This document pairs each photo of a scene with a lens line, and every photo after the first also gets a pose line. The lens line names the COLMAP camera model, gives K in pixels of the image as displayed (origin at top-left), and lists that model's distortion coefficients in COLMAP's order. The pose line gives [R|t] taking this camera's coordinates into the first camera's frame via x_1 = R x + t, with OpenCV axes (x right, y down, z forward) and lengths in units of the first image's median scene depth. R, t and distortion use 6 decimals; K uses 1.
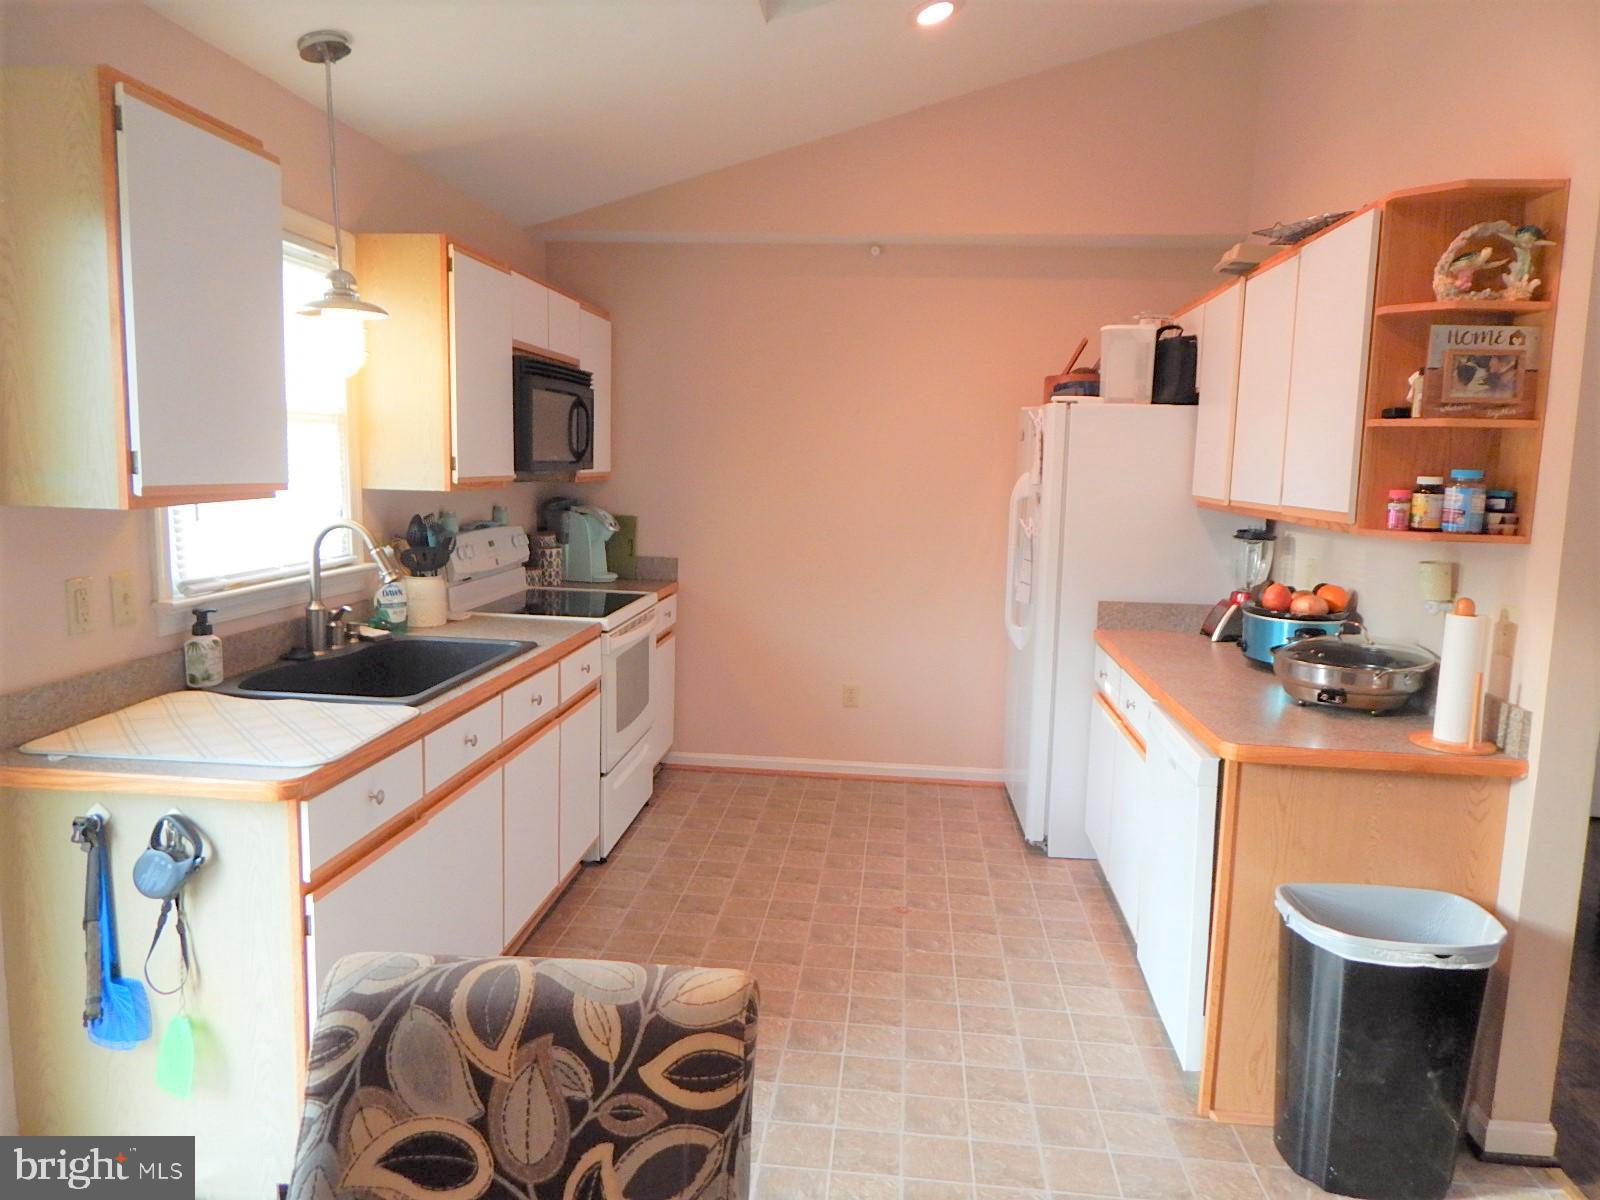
lens RADIAL K [[1059.2, 0, 807.7], [0, 1059.2, 597.1], [0, 0, 1]] dist [-0.002024, -0.002290]
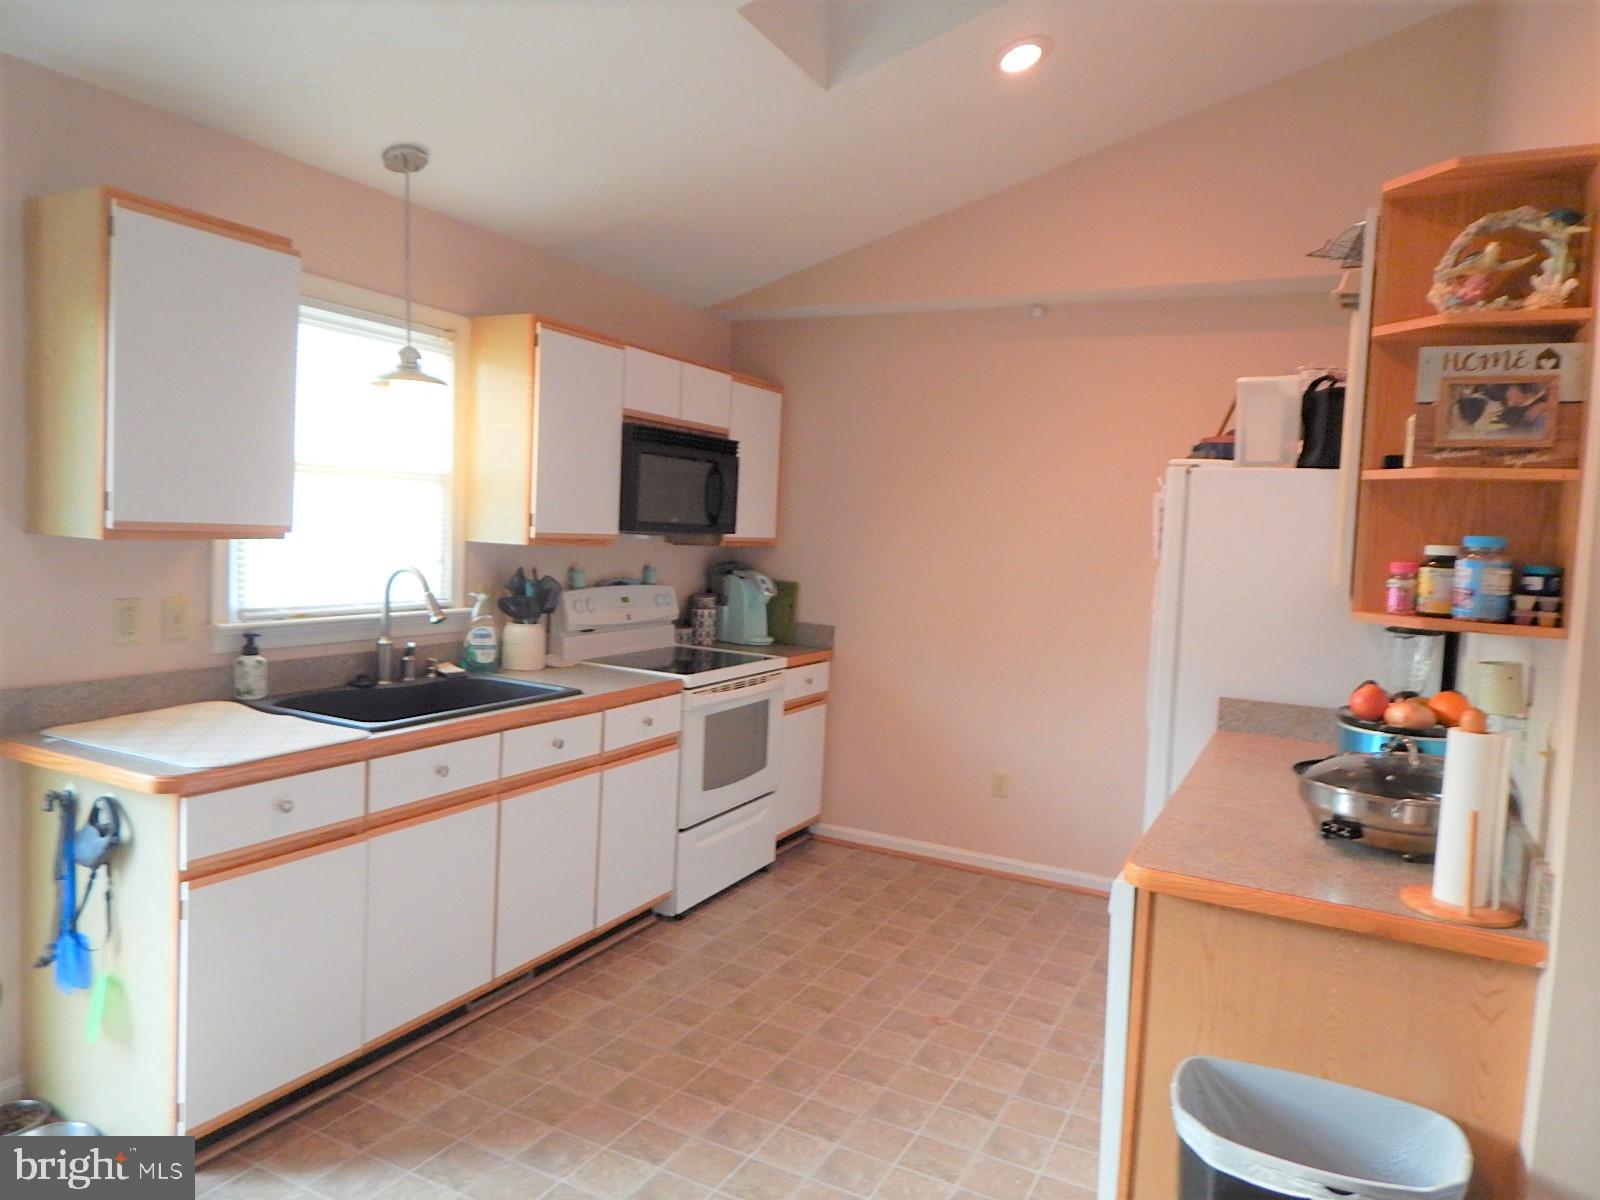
lens RADIAL K [[1058.0, 0, 800.5], [0, 1058.0, 593.7], [0, 0, 1]] dist [0.000159, -0.003025]
pose [[0.929674, 0.041132, -0.366080, 0.383092], [-0.070504, 0.995244, -0.067226, 0.003435], [0.361573, 0.088309, 0.928152, 0.116882]]
